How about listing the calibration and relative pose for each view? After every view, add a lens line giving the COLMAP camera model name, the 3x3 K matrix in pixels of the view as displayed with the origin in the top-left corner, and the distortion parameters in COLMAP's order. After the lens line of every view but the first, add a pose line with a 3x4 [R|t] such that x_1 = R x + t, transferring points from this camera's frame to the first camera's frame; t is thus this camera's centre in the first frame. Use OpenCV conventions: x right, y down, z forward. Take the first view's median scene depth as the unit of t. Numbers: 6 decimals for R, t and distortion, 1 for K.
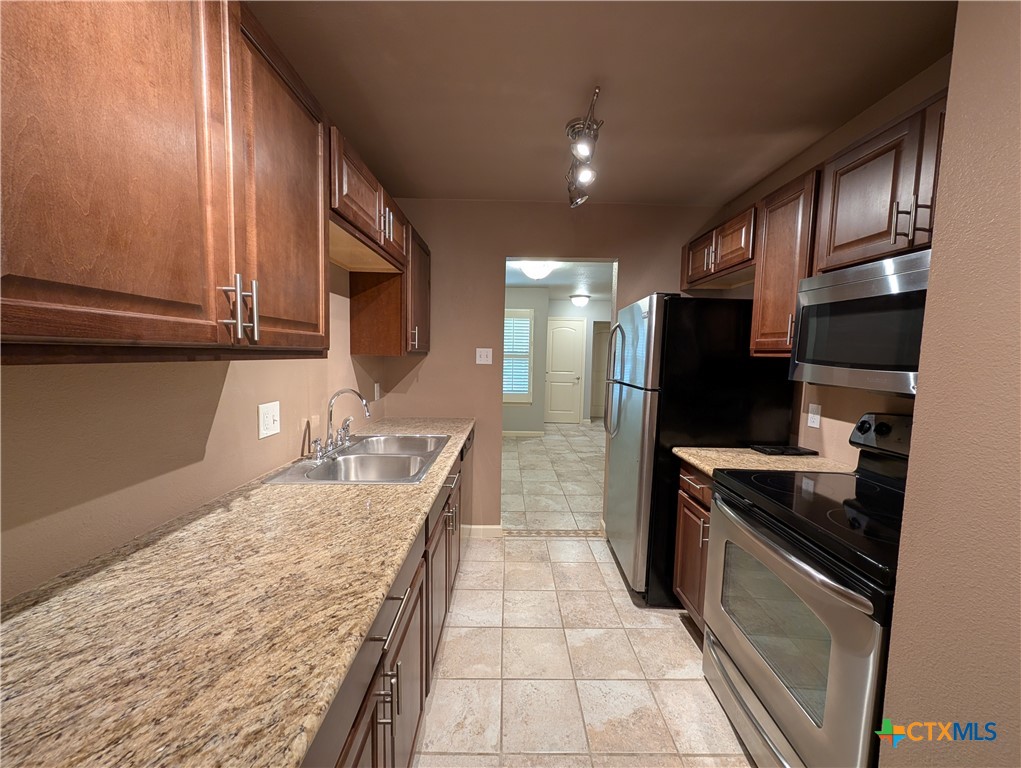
lens RADIAL K [[385.5, 0, 512.9], [0, 385.5, 384.9], [0, 0, 1]] dist [-0.000694, 0.000377]
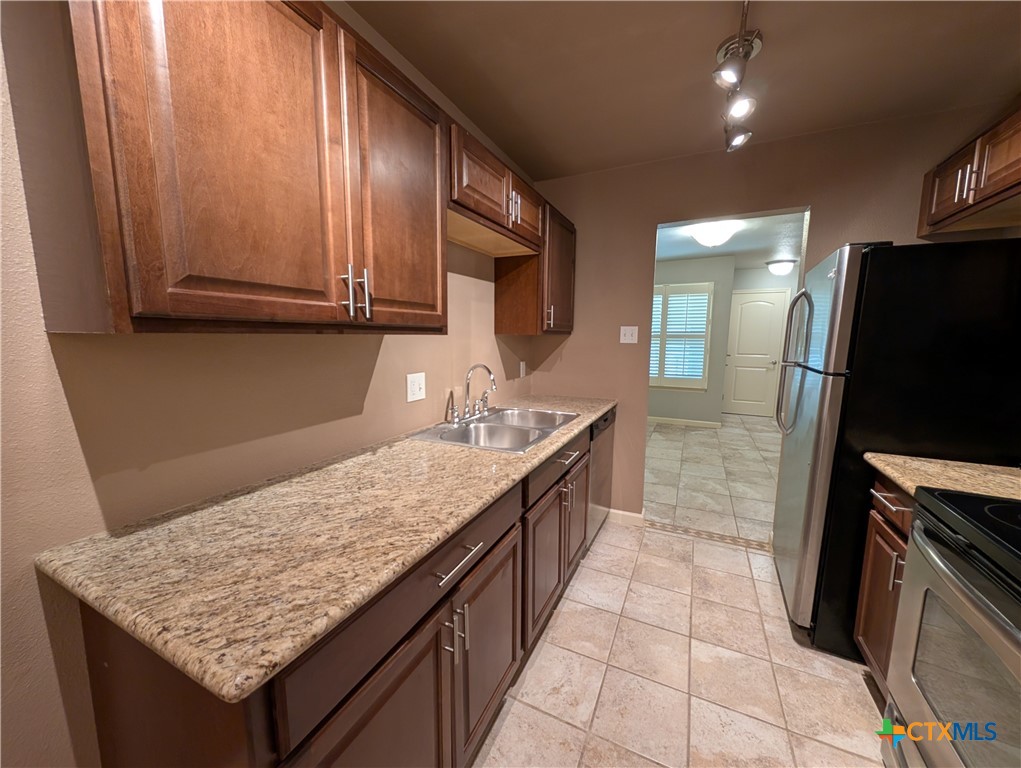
lens RADIAL K [[385.5, 0, 512.6], [0, 385.5, 385.2], [0, 0, 1]] dist [-0.000694, 0.000377]
pose [[0.896333, 0.043270, -0.441265, 0.140893], [-0.023758, 0.998484, 0.049651, 0.013137], [0.442745, -0.034021, 0.896002, 0.038320]]
